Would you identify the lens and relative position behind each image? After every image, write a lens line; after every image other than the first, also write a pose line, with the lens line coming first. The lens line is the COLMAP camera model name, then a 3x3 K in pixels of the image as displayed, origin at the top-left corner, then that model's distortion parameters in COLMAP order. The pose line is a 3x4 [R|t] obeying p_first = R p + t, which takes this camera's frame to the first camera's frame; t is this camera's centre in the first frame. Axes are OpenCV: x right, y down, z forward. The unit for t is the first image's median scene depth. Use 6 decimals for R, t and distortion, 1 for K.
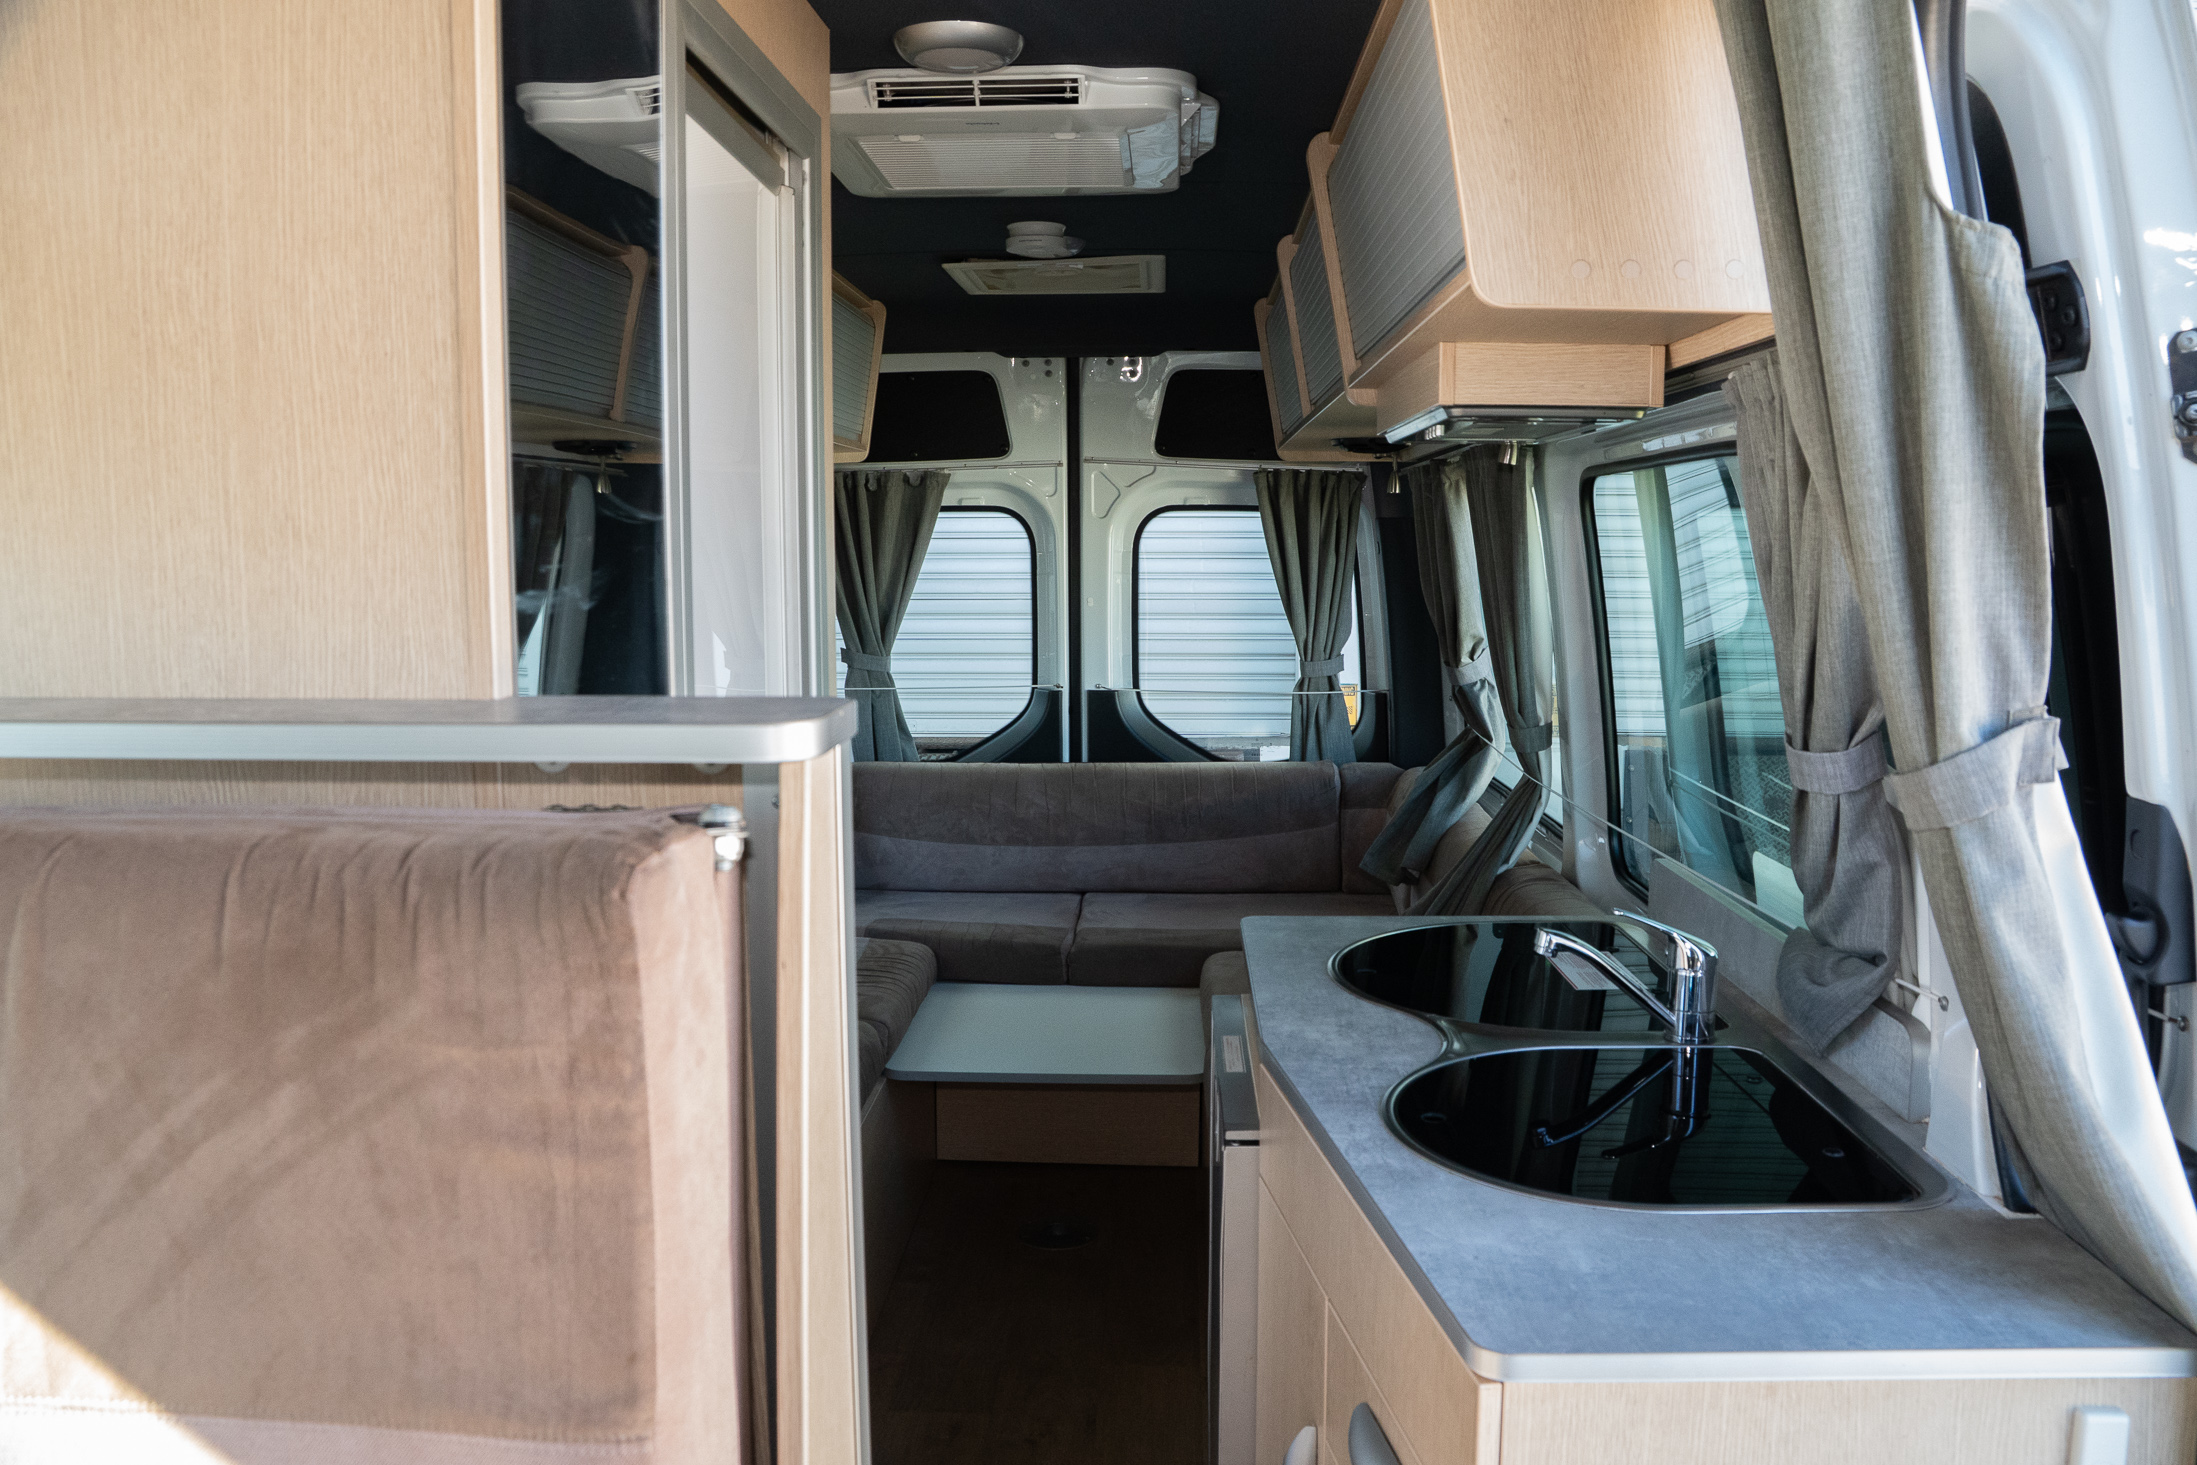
lens RADIAL K [[1659.6, 0, 1093.2], [0, 1659.6, 740.5], [0, 0, 1]] dist [-0.134126, 0.094344]
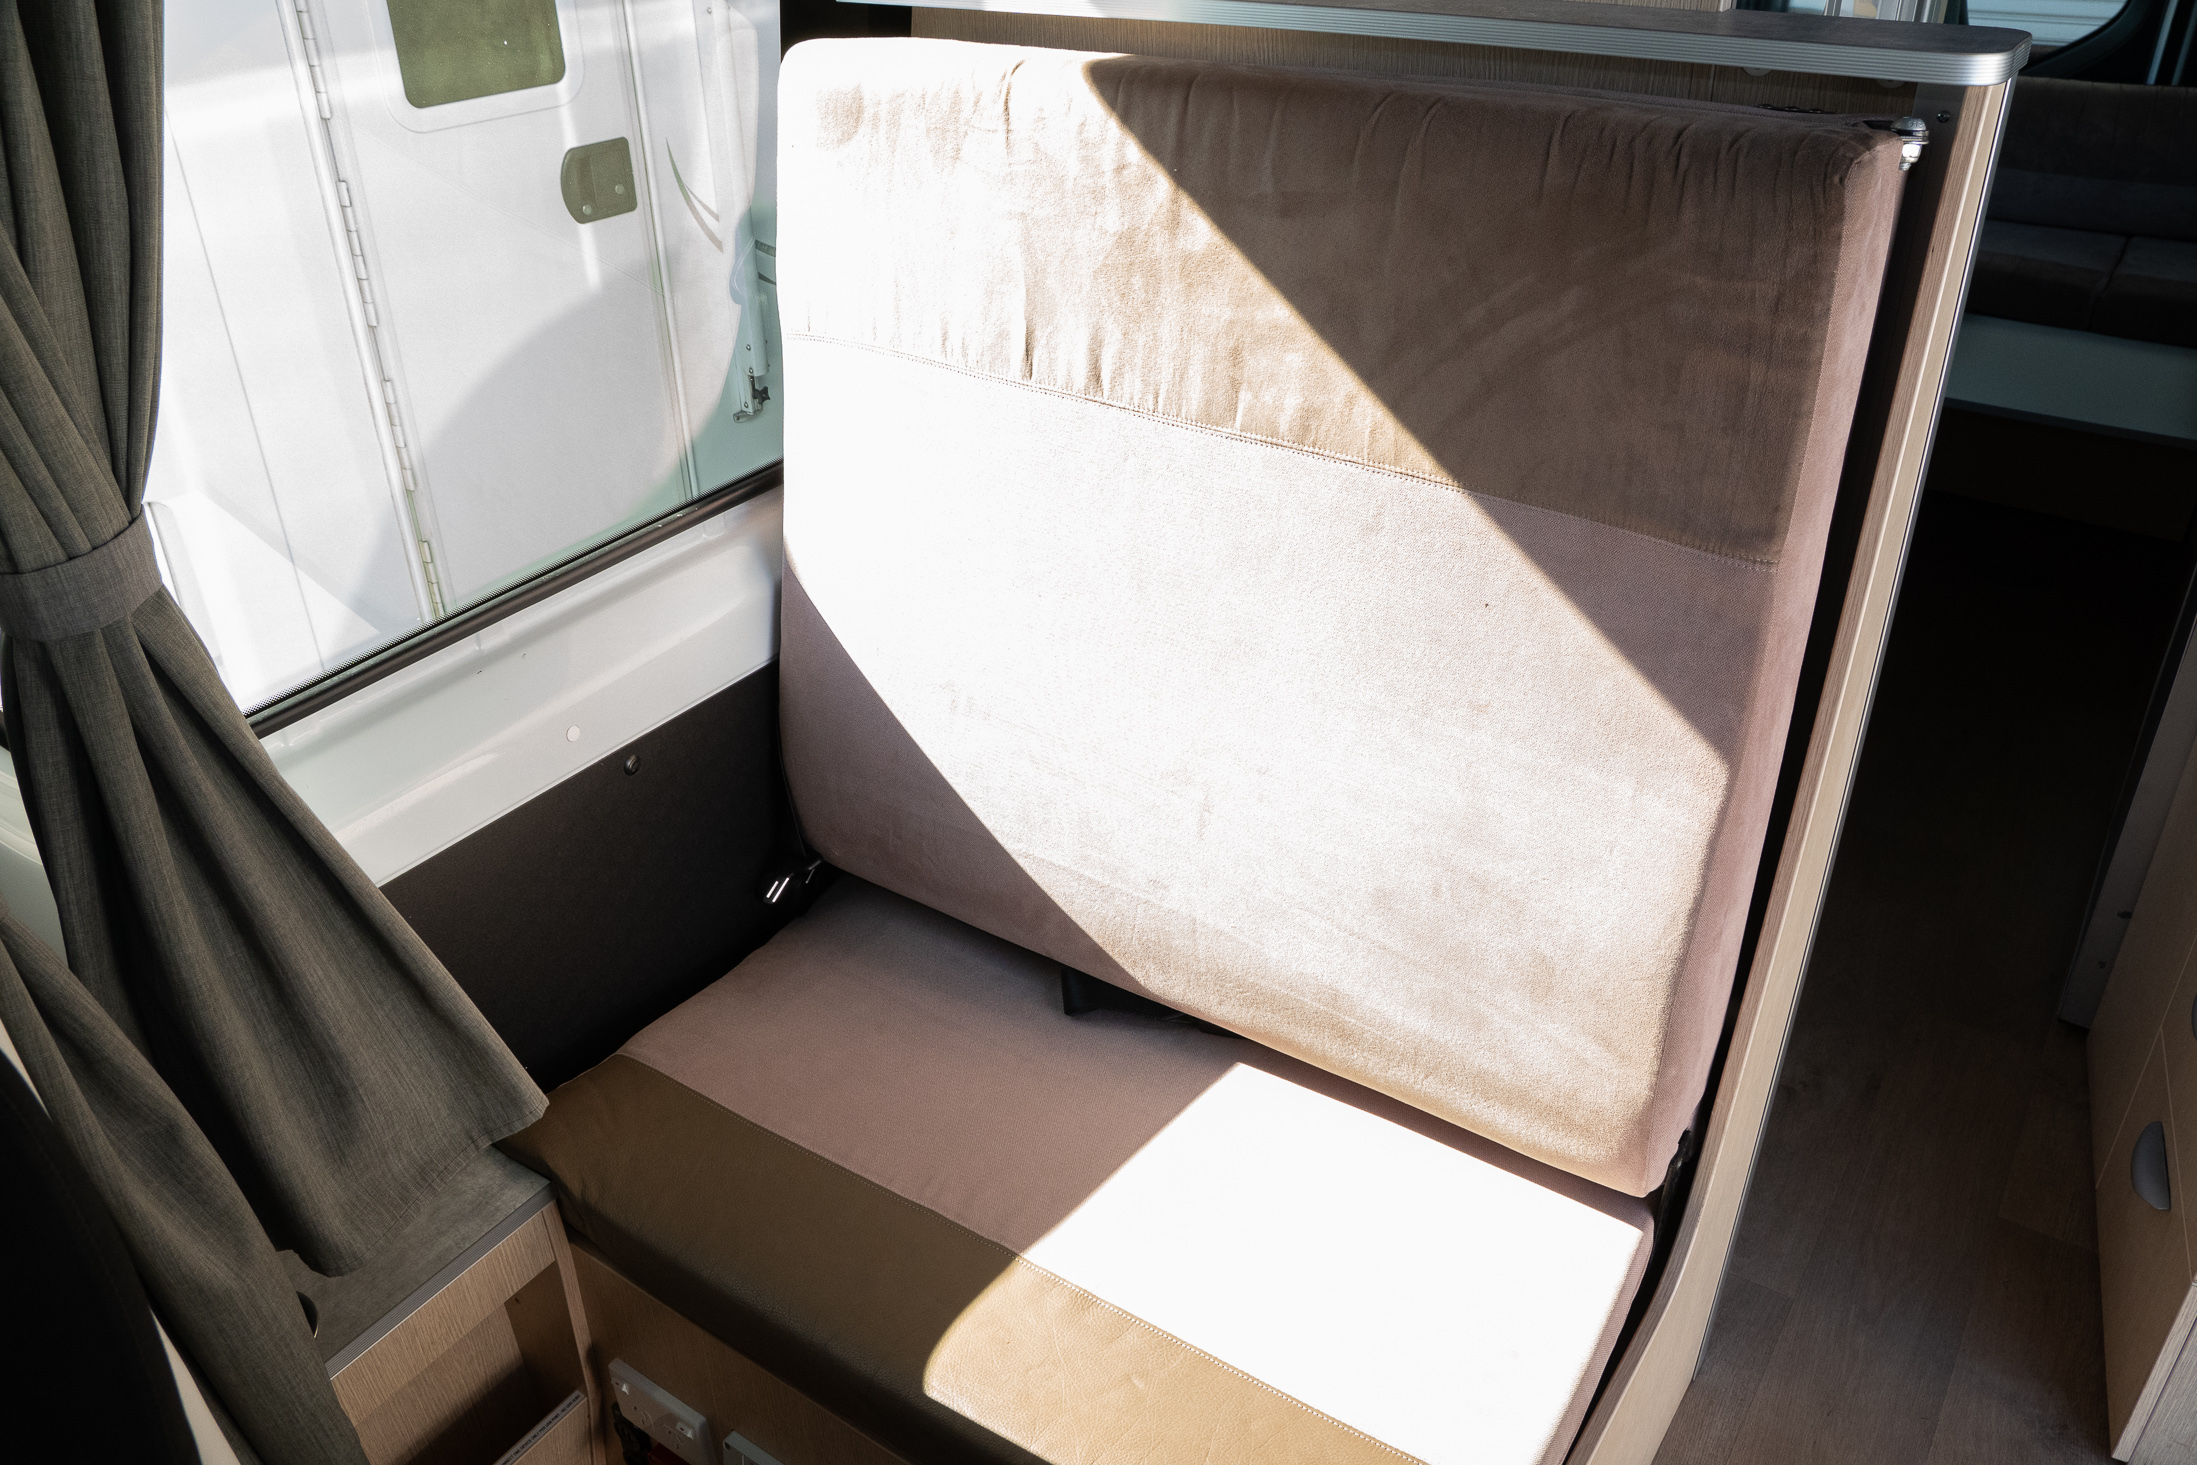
lens RADIAL K [[1659.6, 0, 1093.2], [0, 1659.6, 740.5], [0, 0, 1]] dist [-0.134126, 0.094344]
pose [[0.847659, 0.255160, -0.465154, -0.073255], [-0.040673, 0.905426, 0.422551, -0.022956], [0.528980, -0.339260, 0.777870, -0.543033]]
